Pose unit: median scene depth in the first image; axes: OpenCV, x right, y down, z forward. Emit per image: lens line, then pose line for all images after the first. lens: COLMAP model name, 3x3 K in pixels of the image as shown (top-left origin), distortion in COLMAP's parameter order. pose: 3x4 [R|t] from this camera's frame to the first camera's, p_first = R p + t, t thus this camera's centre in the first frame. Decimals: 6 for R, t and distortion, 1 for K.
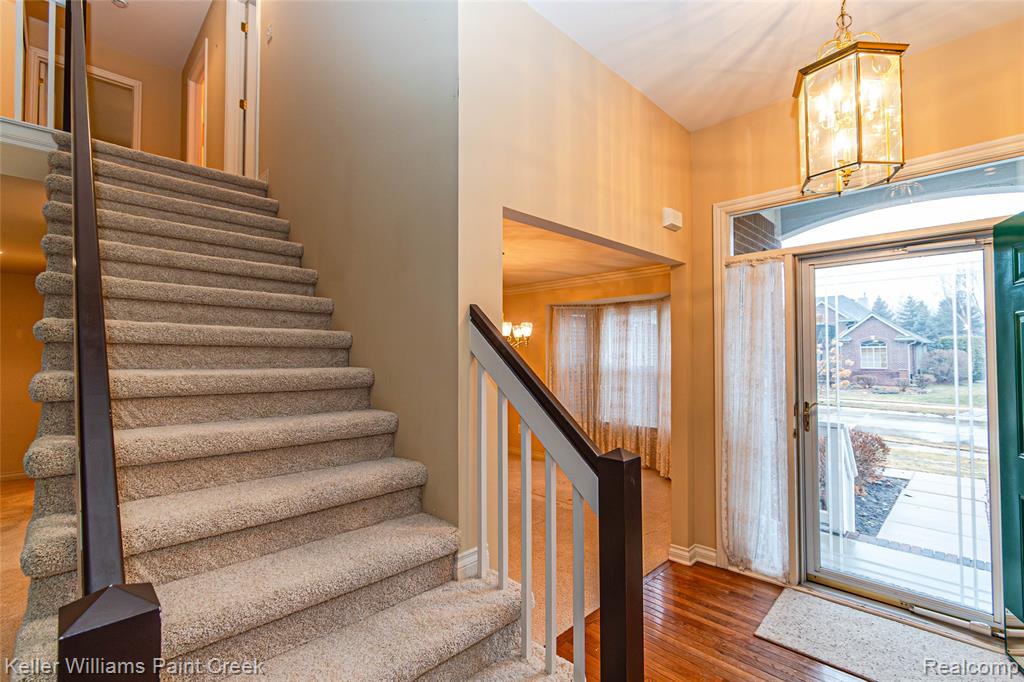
lens RADIAL K [[456.2, 0, 523.2], [0, 456.2, 342.5], [0, 0, 1]] dist [0.005663, 0.000671]
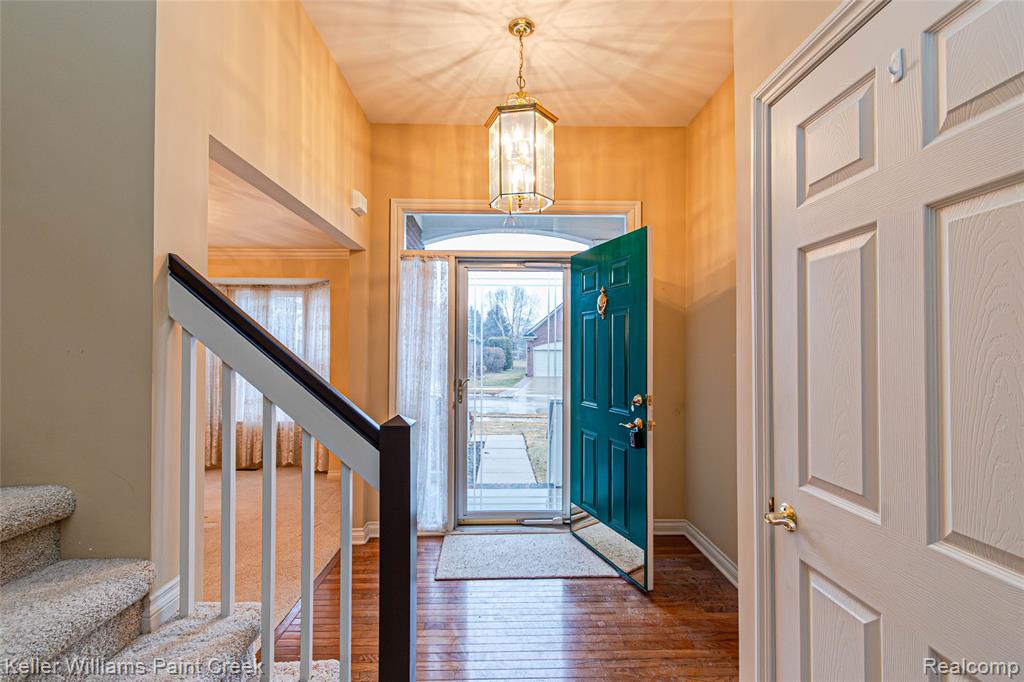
lens RADIAL K [[456.2, 0, 507.1], [0, 456.2, 345.6], [0, 0, 1]] dist [0.005663, 0.000671]
pose [[0.702989, 0.011288, 0.711111, -0.158833], [-0.021392, 0.999757, 0.005278, 0.030716], [-0.710879, -0.018922, 0.703060, 0.057849]]
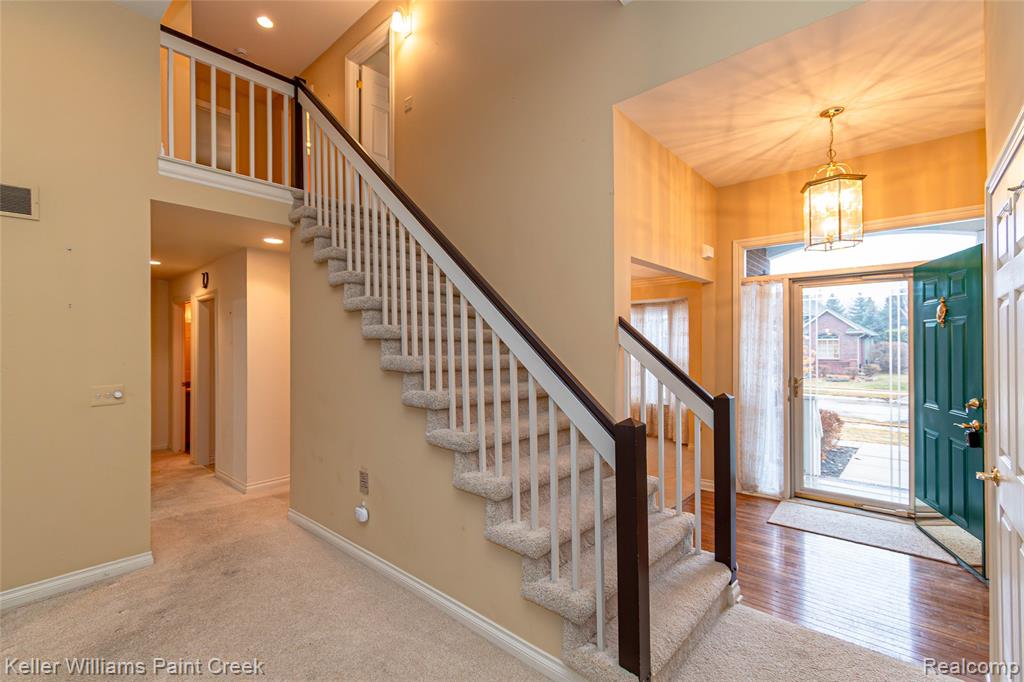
lens RADIAL K [[456.2, 0, 516.3], [0, 456.2, 344.5], [0, 0, 1]] dist [0.005663, 0.000671]
pose [[0.998254, -0.000888, 0.059058, -0.373002], [-0.000382, 0.999769, 0.021488, -0.009794], [-0.059063, -0.021473, 0.998023, -0.423607]]
